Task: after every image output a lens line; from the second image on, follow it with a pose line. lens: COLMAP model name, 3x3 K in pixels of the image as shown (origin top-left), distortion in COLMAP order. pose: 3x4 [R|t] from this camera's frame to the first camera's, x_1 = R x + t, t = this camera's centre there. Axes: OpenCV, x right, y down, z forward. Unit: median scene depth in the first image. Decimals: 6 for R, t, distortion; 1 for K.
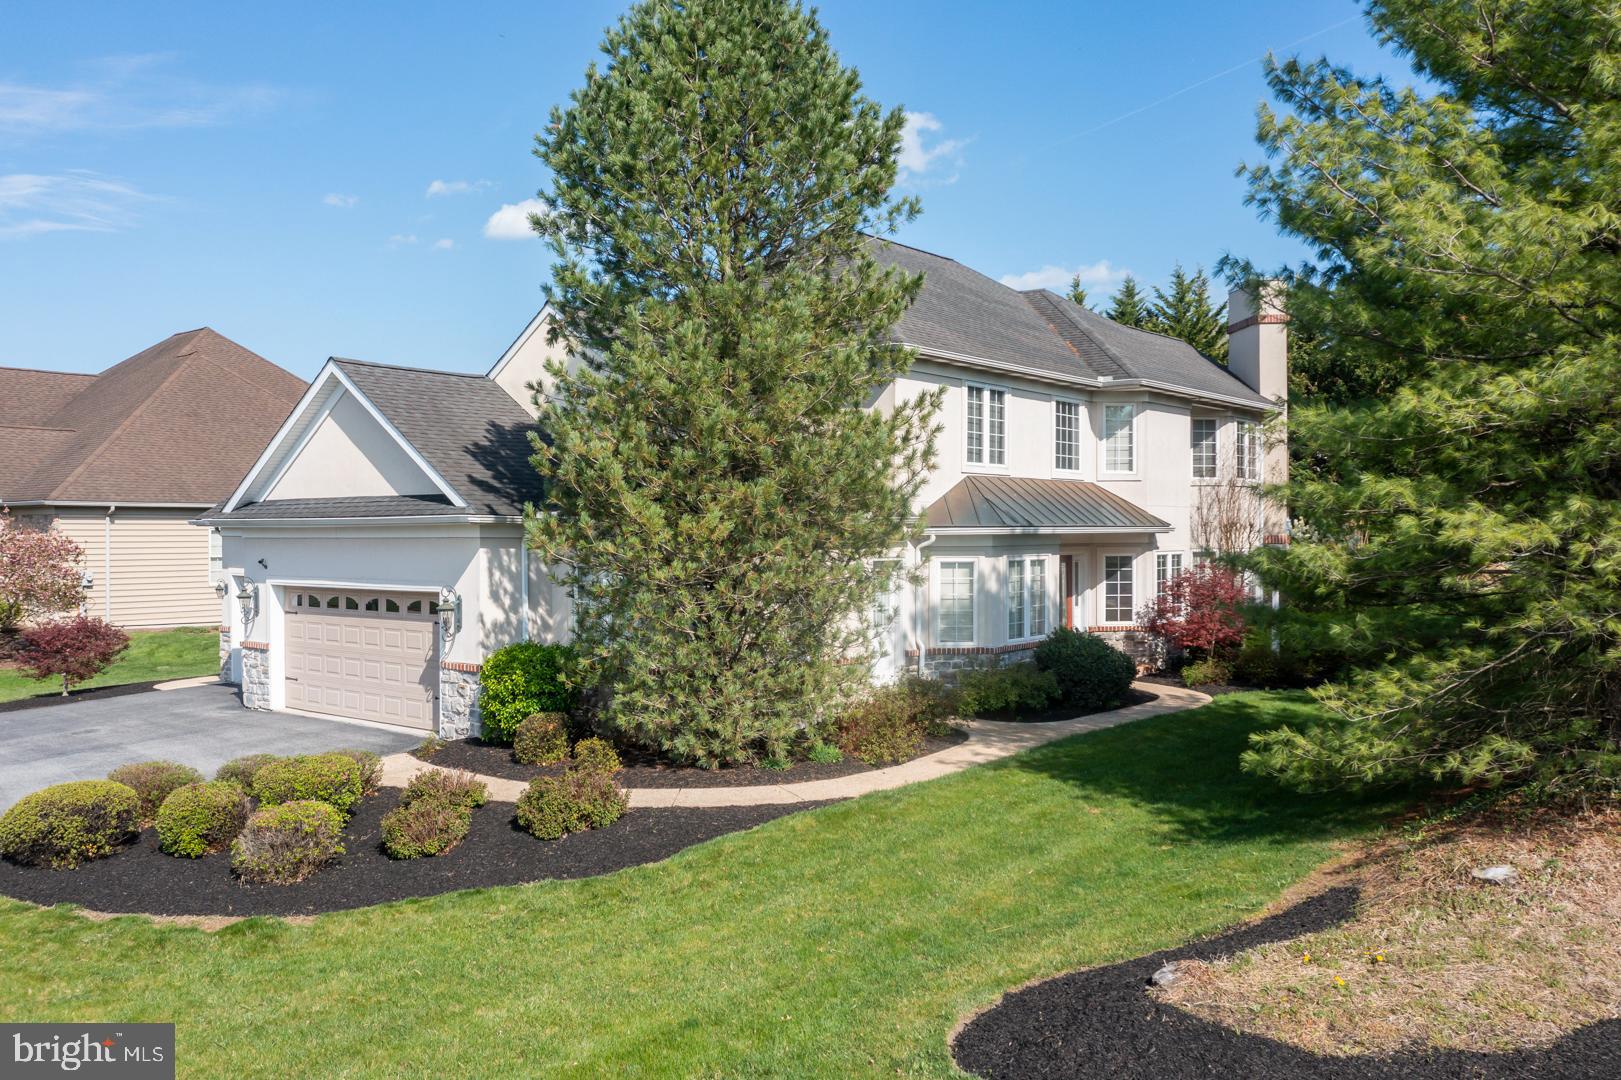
lens RADIAL K [[1282.2, 0, 810.5], [0, 1282.2, 540.0], [0, 0, 1]] dist [-0.001829, 0.001245]
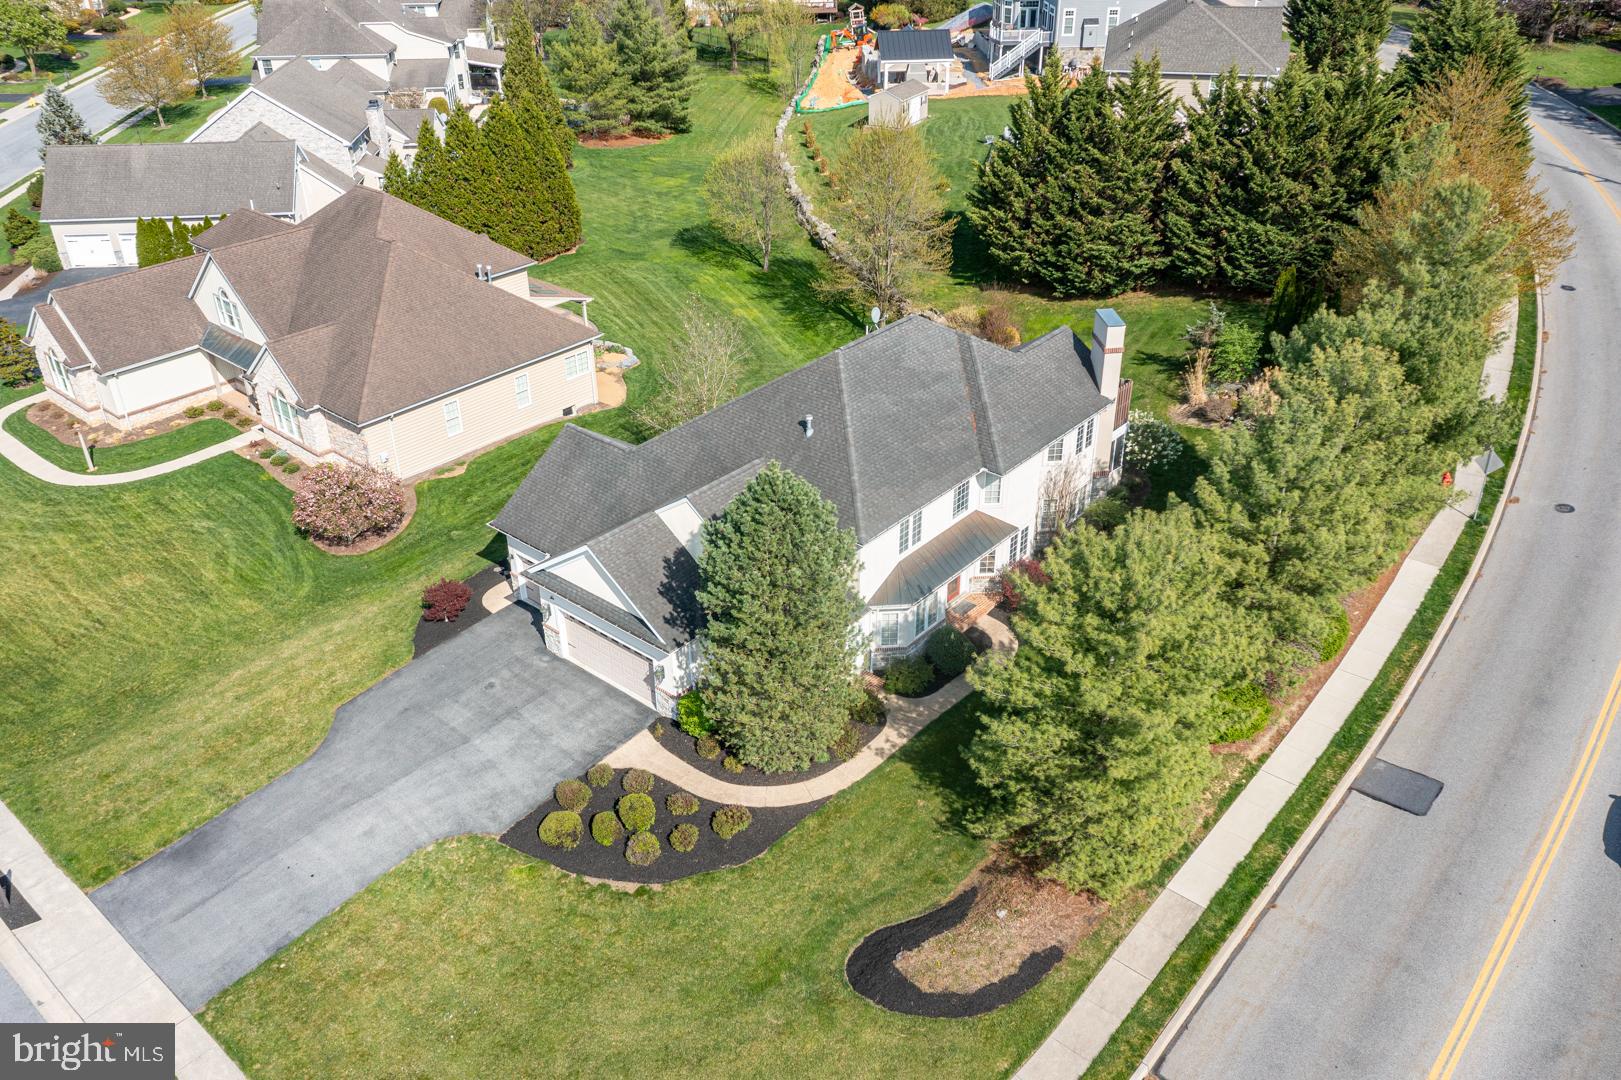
lens RADIAL K [[1257.2, 0, 810.1], [0, 1257.2, 540.2], [0, 0, 1]] dist [-0.000988, 0.002987]
pose [[0.999571, 0.004693, -0.028920, 0.043187], [0.010406, 0.865859, 0.500179, -1.111467], [0.027388, -0.500266, 0.865439, -0.710481]]
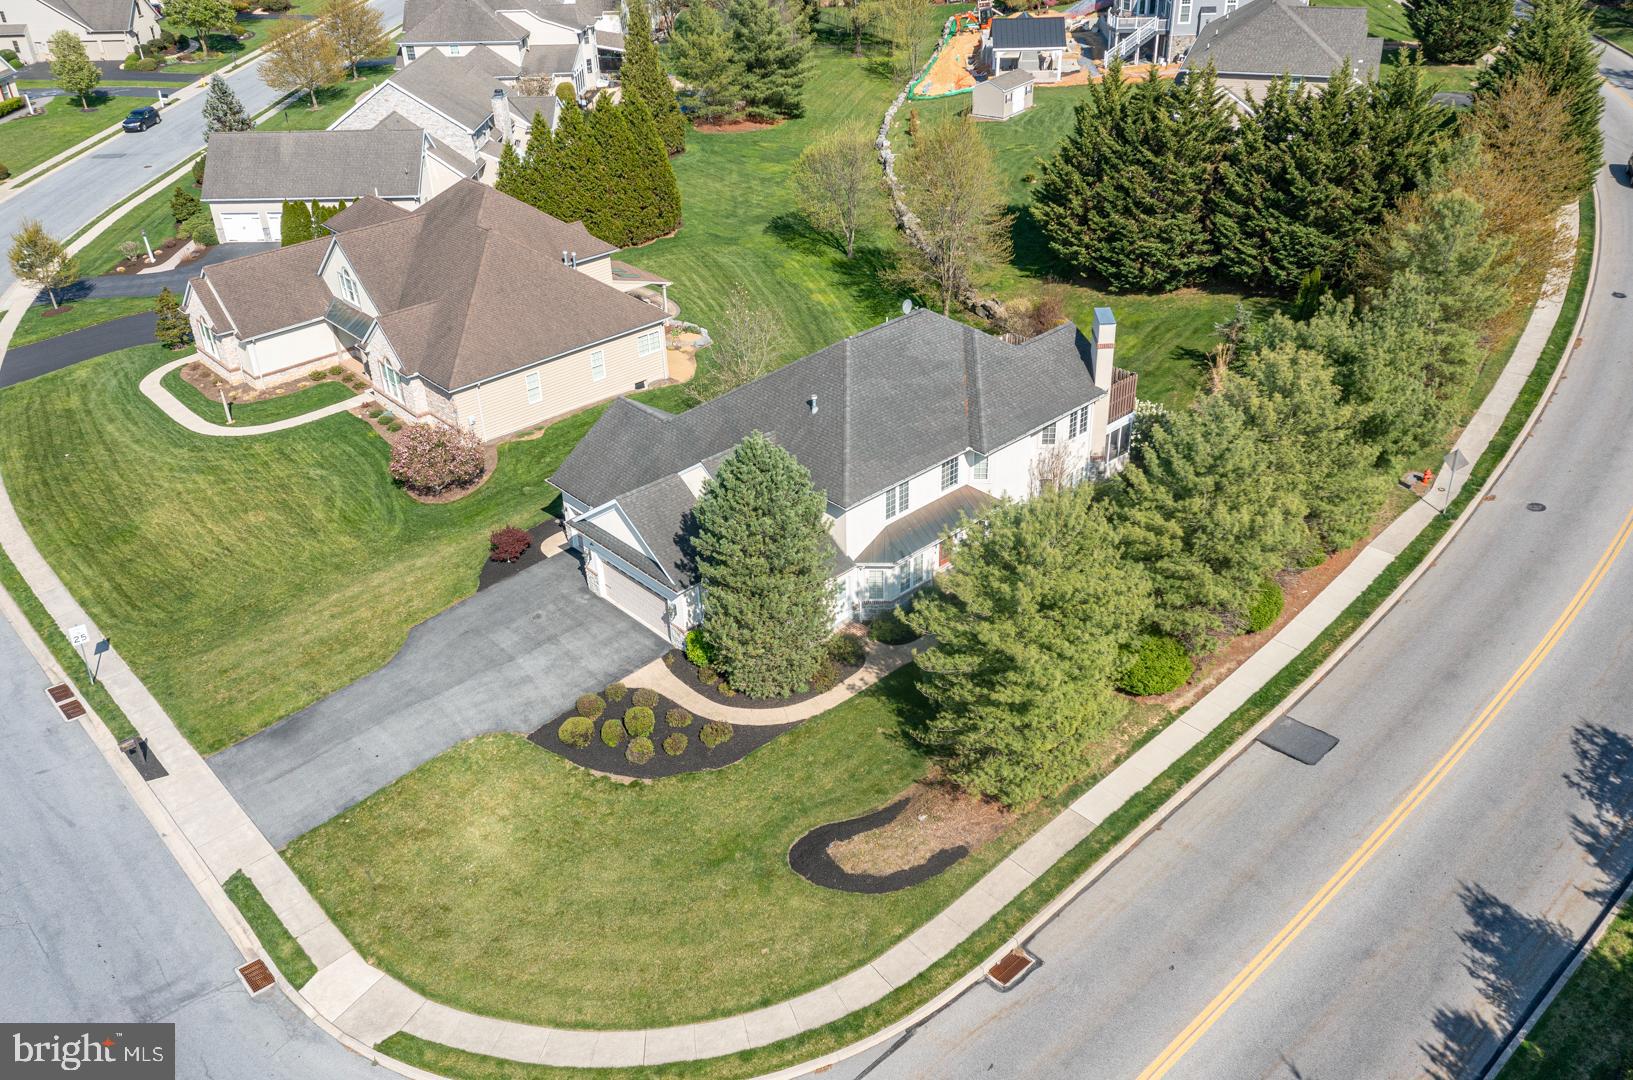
lens RADIAL K [[1320.9, 0, 816.5], [0, 1320.9, 540.0], [0, 0, 1]] dist [-0.001588, 0.004569]
pose [[0.988816, 0.050356, -0.140383, 0.348148], [0.028005, 0.861844, 0.506400, -1.283517], [0.146489, -0.504668, 0.850794, -1.079579]]
